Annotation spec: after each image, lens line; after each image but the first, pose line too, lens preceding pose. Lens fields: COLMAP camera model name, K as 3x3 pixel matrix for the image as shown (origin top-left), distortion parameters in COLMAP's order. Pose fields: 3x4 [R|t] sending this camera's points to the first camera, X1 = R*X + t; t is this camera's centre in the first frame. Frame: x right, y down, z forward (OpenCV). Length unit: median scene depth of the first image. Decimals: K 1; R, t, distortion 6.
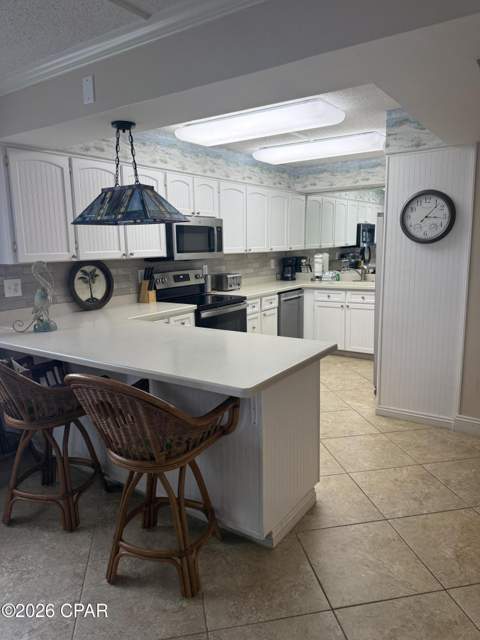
lens RADIAL K [[459.8, 0, 238.1], [0, 459.8, 323.2], [0, 0, 1]] dist [0.027214, -0.044532]
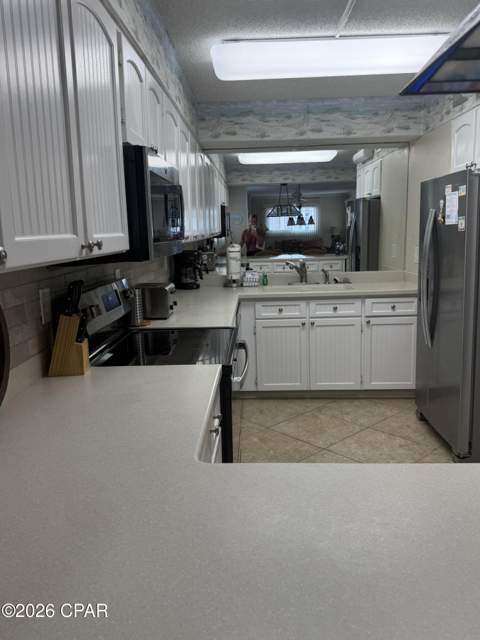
lens RADIAL K [[513.1, 0, 236.4], [0, 513.1, 322.0], [0, 0, 1]] dist [0.022305, -0.052386]
pose [[0.840062, -0.097344, 0.533685, -0.245799], [0.102622, 0.994522, 0.019865, -0.066350], [-0.532695, 0.038080, 0.845450, 0.457951]]
